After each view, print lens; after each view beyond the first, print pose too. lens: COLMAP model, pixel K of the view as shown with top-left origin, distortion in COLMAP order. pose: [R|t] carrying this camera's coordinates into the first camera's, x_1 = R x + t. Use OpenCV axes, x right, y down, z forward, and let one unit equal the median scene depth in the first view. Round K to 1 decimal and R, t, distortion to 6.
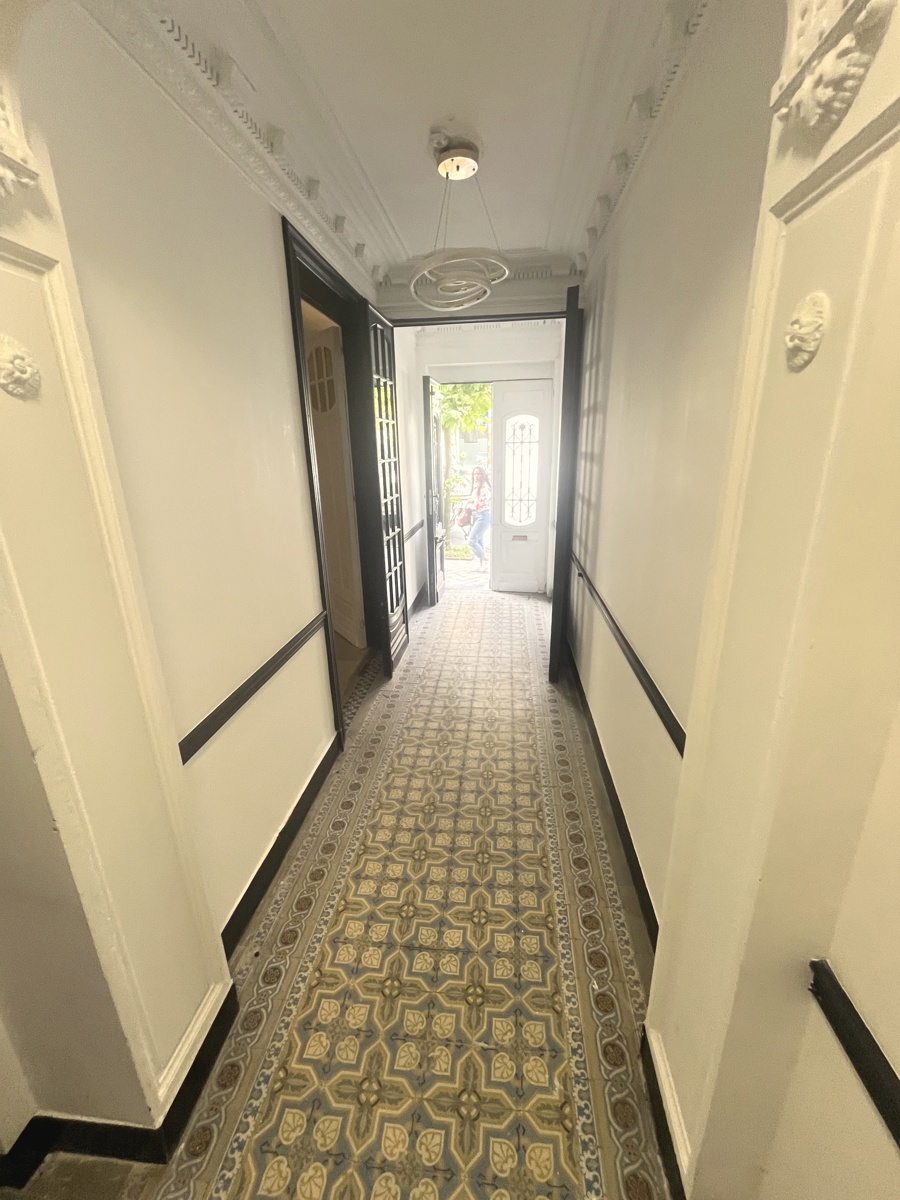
lens RADIAL K [[485.6, 0, 450.0], [0, 485.6, 600.0], [0, 0, 1]] dist [-0.001262, 0.000364]
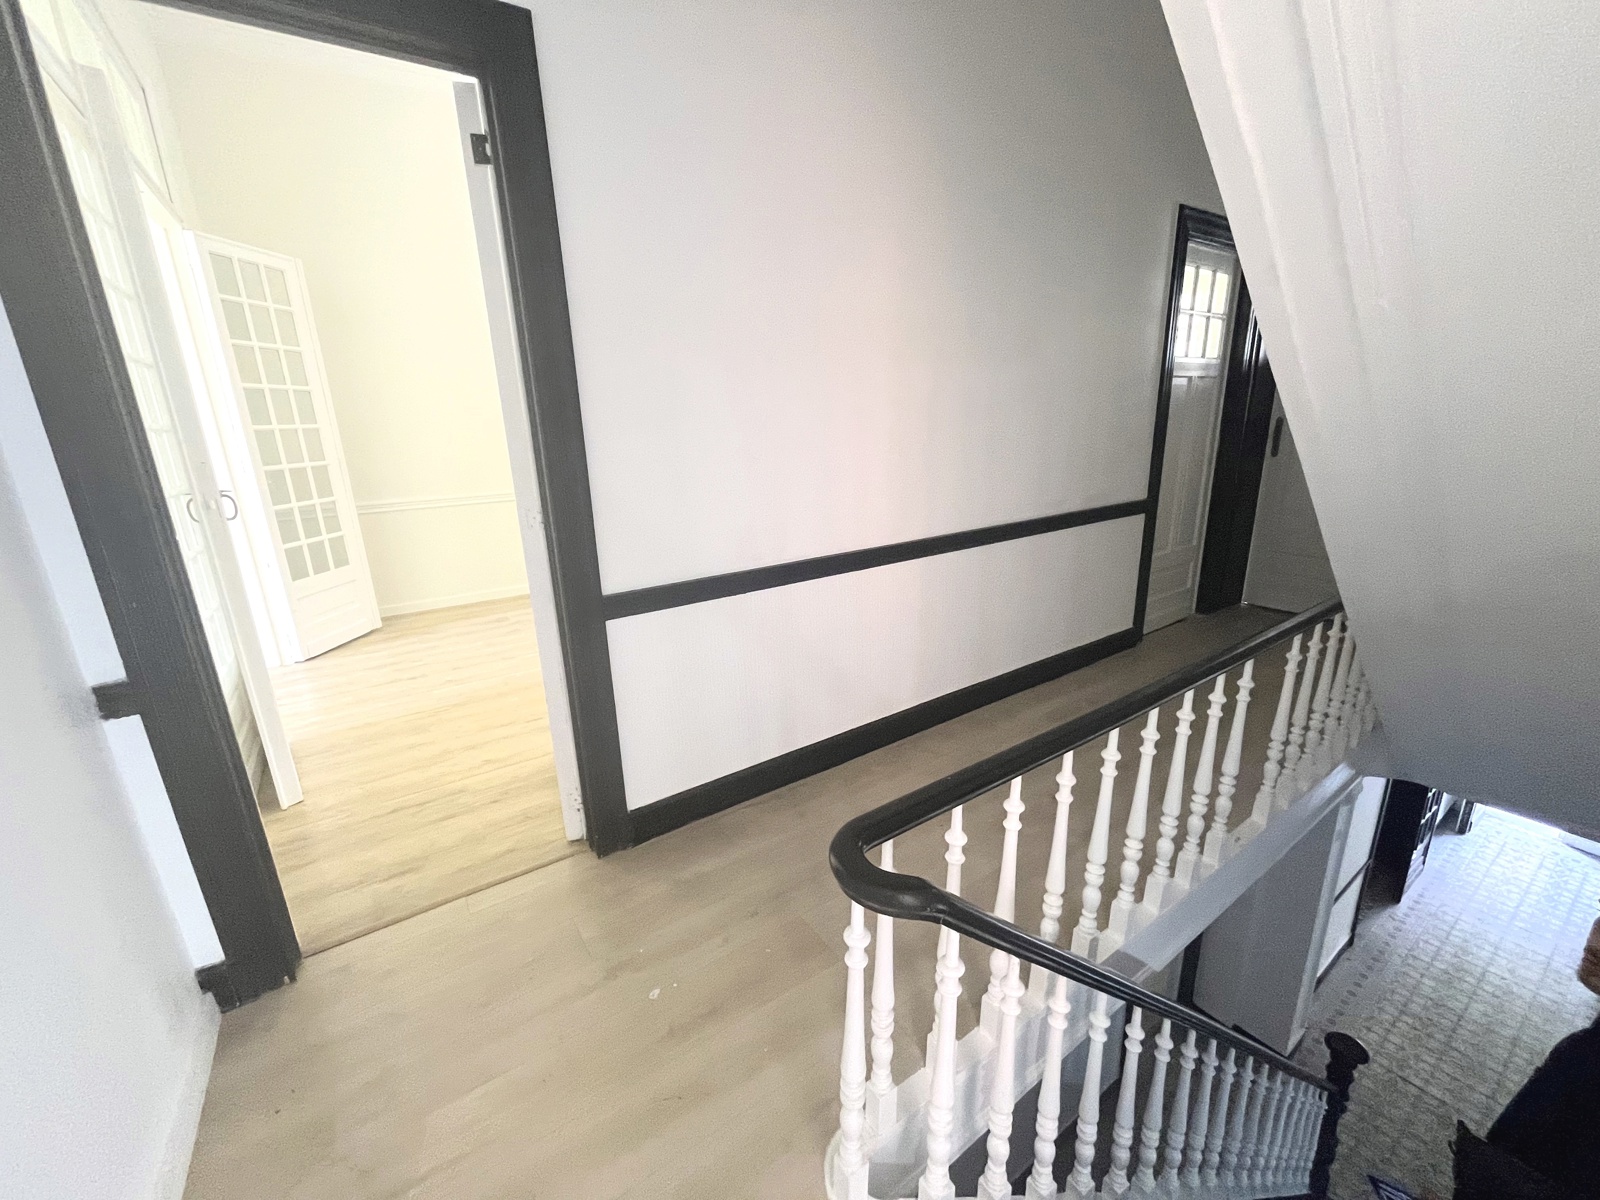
lens RADIAL K [[647.4, 0, 800.0], [0, 647.4, 600.0], [0, 0, 1]] dist [-0.001262, 0.000364]
pose [[0.654072, 0.203345, -0.728588, -0.126262], [-0.206402, 0.974617, 0.086719, -0.662132], [0.727728, 0.093661, 0.679440, -2.040259]]
